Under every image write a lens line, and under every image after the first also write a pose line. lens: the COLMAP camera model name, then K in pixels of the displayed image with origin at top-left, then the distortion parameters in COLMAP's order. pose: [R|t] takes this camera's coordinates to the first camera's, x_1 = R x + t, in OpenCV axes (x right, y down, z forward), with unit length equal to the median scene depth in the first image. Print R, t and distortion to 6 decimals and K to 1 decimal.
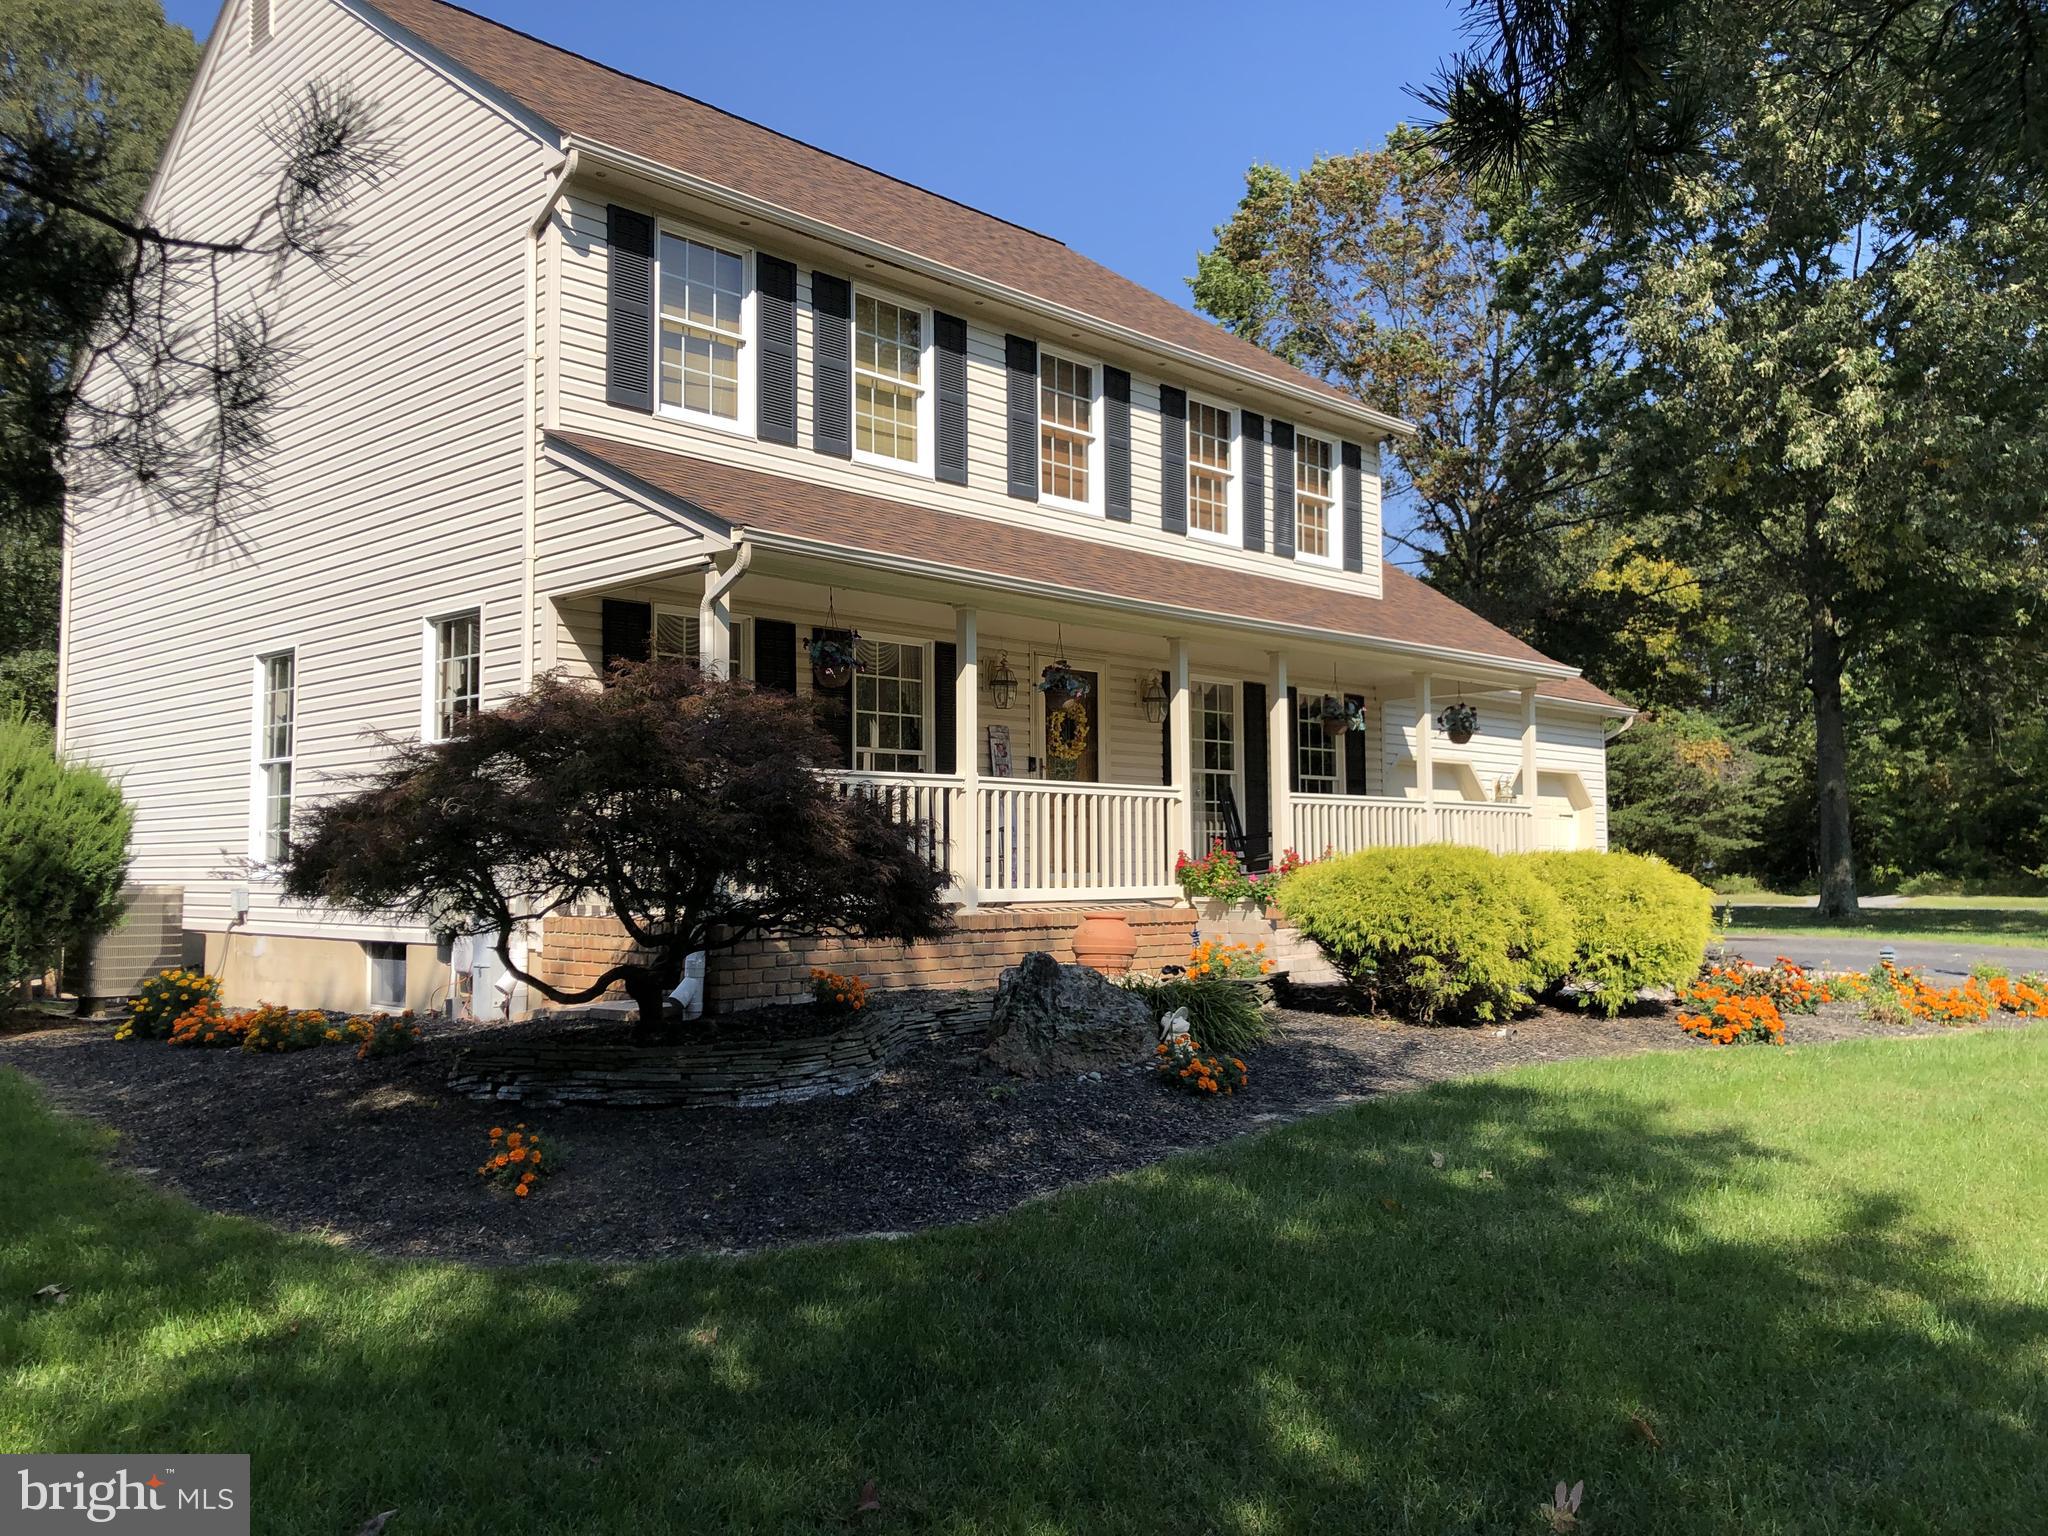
lens RADIAL K [[1699.6, 0, 1020.3], [0, 1699.6, 741.9], [0, 0, 1]] dist [0.044689, -0.001748]
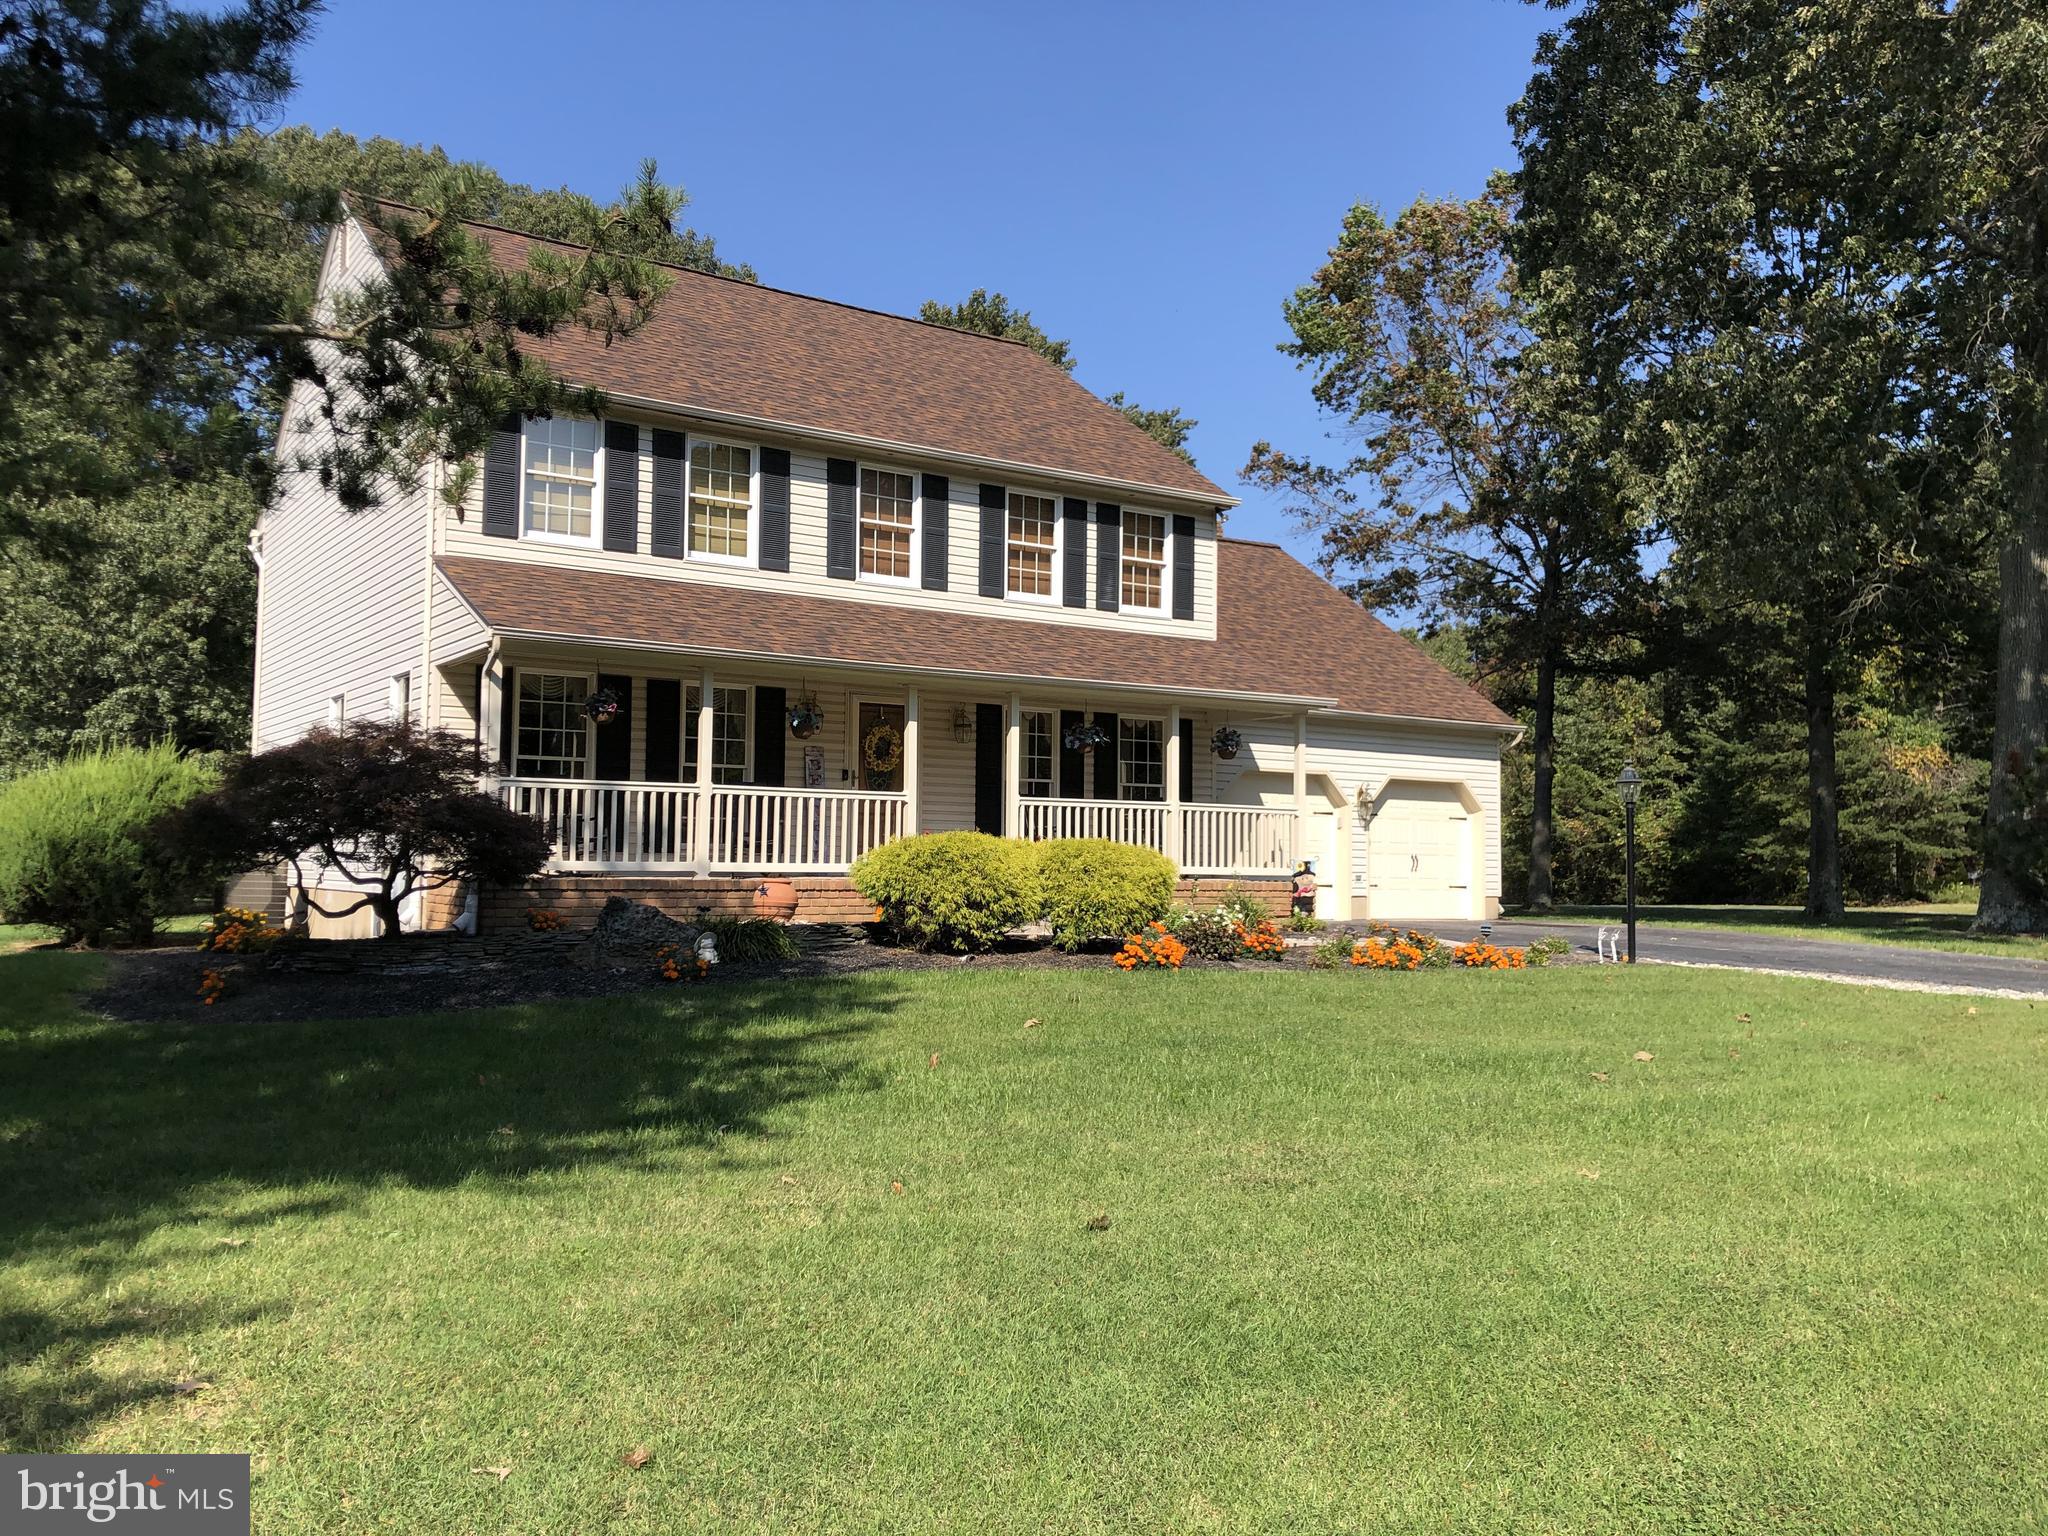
lens RADIAL K [[1639.8, 0, 1017.1], [0, 1639.8, 759.5], [0, 0, 1]] dist [-0.005208, -0.009699]
pose [[0.981188, -0.000447, -0.193056, 0.403774], [0.001749, 0.999977, 0.006573, -0.007824], [0.193049, -0.006787, 0.981166, -0.260579]]
